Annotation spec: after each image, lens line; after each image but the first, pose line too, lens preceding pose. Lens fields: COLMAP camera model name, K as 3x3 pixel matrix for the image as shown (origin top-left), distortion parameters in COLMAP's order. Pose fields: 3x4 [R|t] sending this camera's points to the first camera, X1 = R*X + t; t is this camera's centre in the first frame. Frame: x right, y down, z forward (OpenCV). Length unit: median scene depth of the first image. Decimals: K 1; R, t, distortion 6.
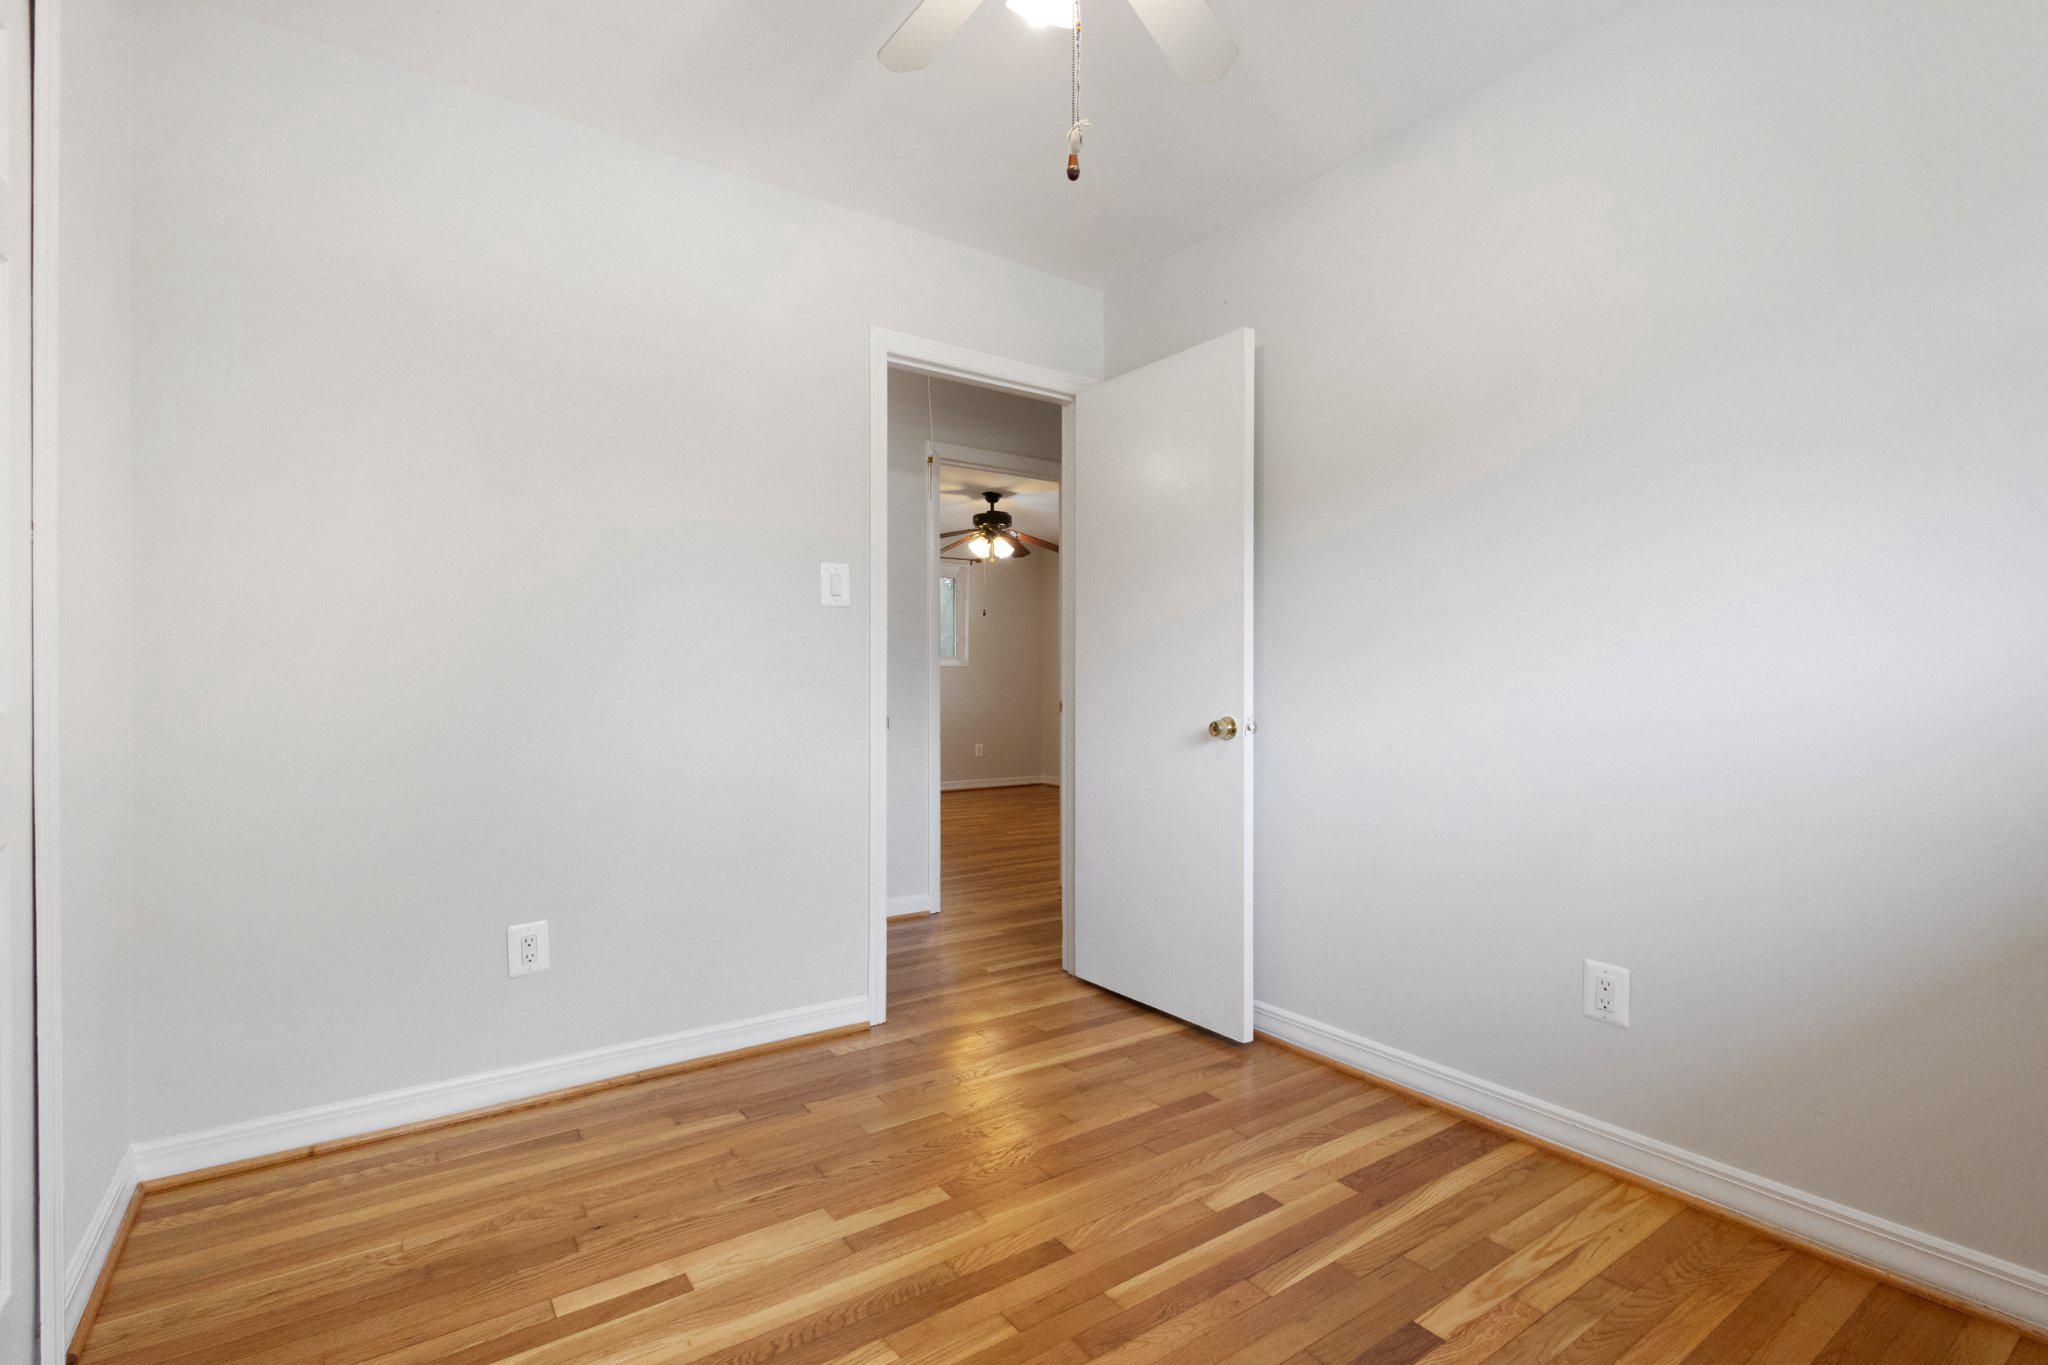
lens RADIAL K [[939.1, 0, 1025.0], [0, 939.1, 690.7], [0, 0, 1]] dist [0.008923, -0.002421]
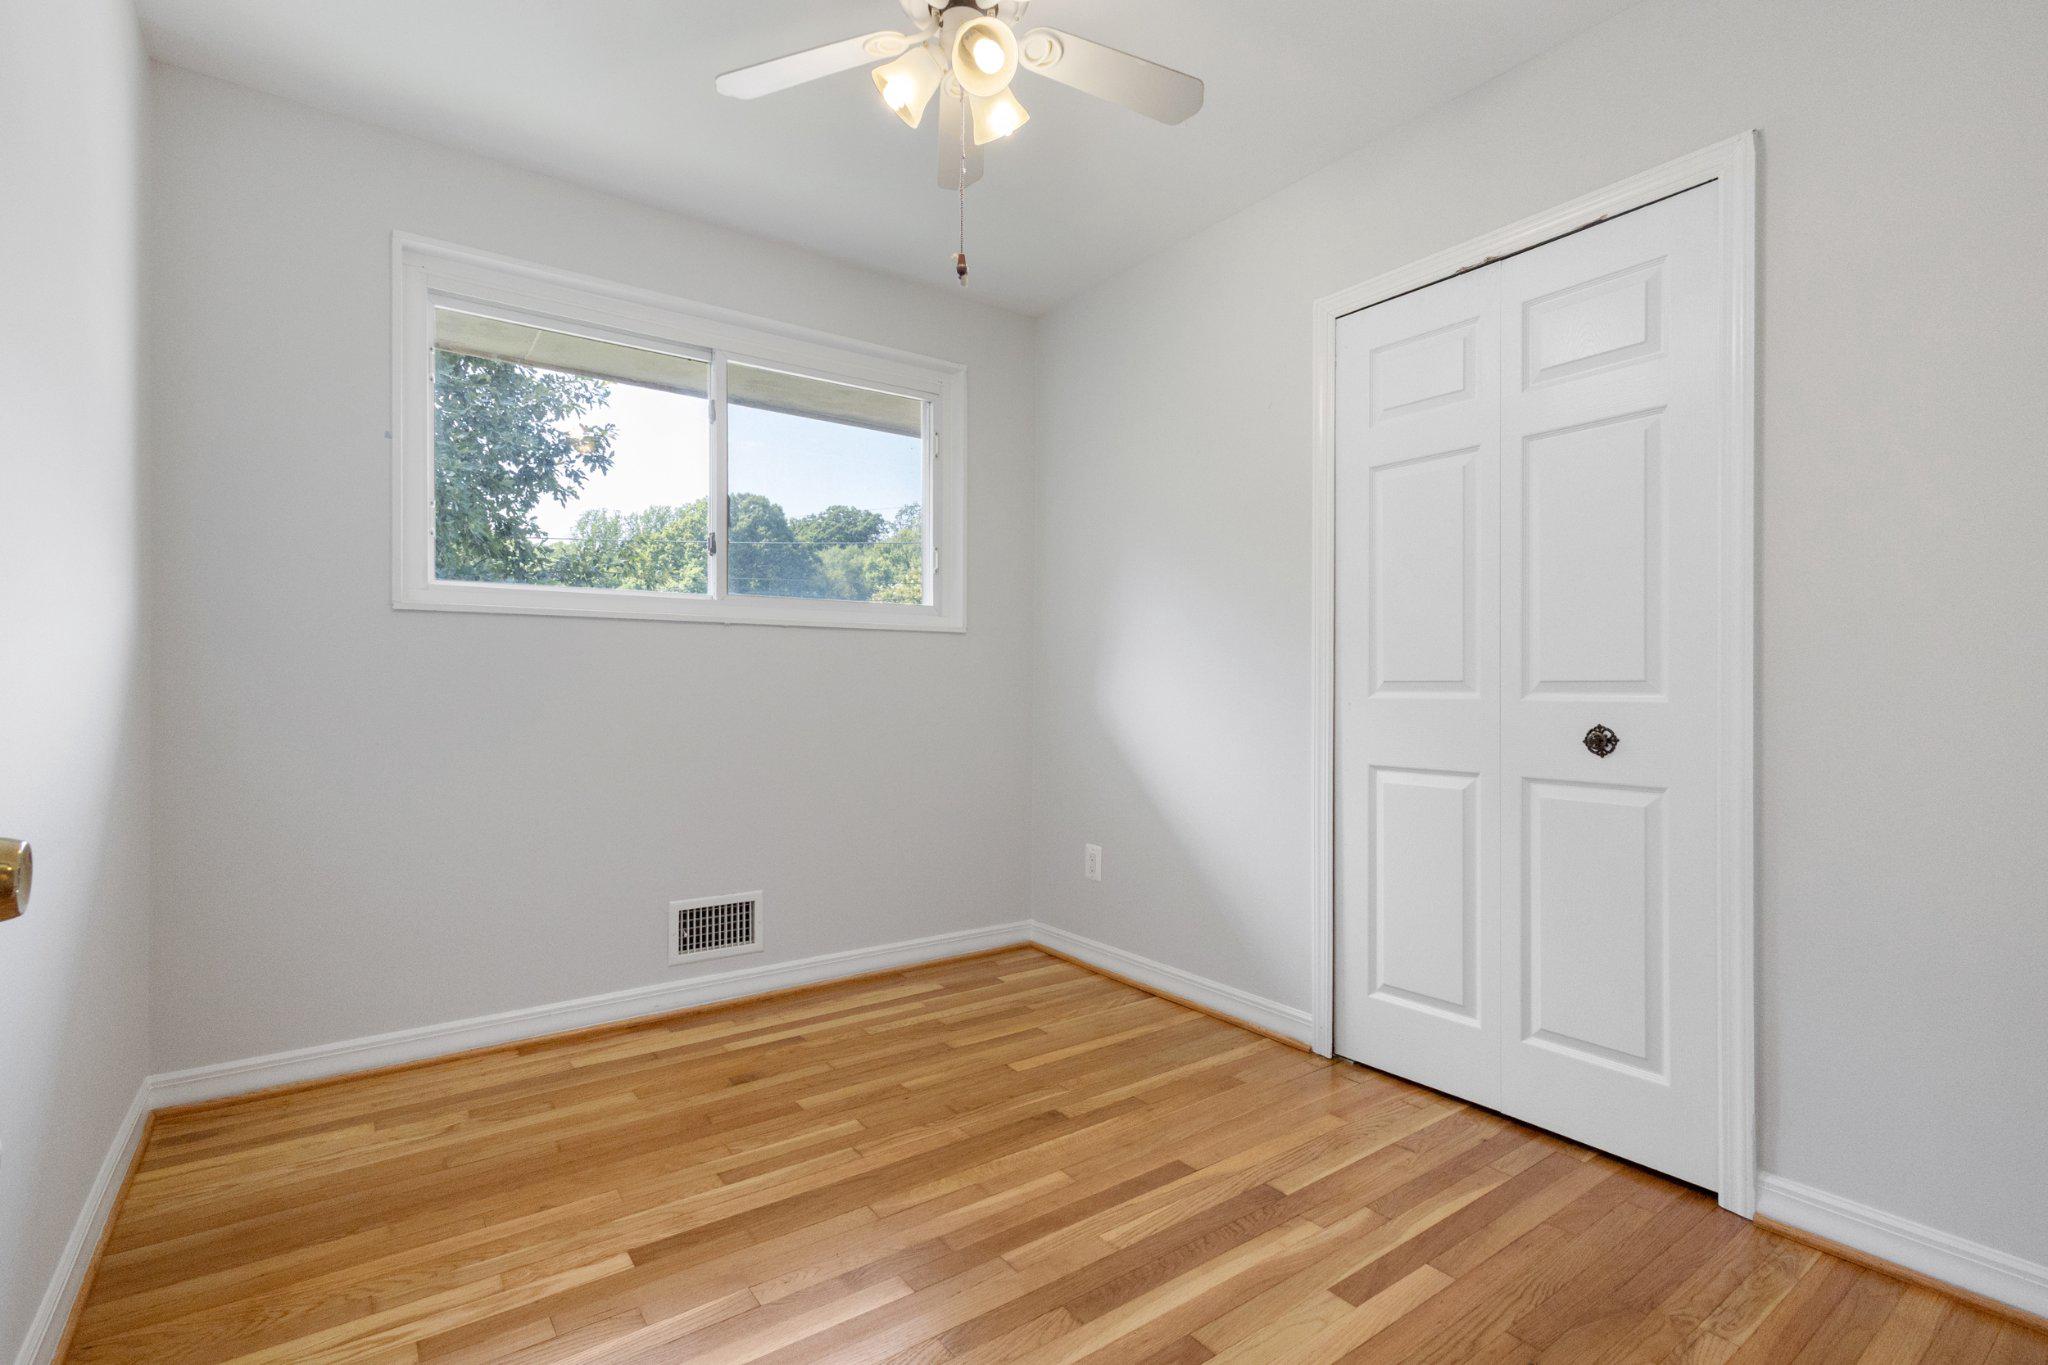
lens RADIAL K [[939.1, 0, 1023.3], [0, 939.1, 681.1], [0, 0, 1]] dist [0.008923, -0.002421]
pose [[-0.999976, -0.006335, -0.002868, -0.023718], [-0.006312, 0.999948, -0.007993, 0.003629], [0.002918, -0.007974, -0.999964, 1.983199]]
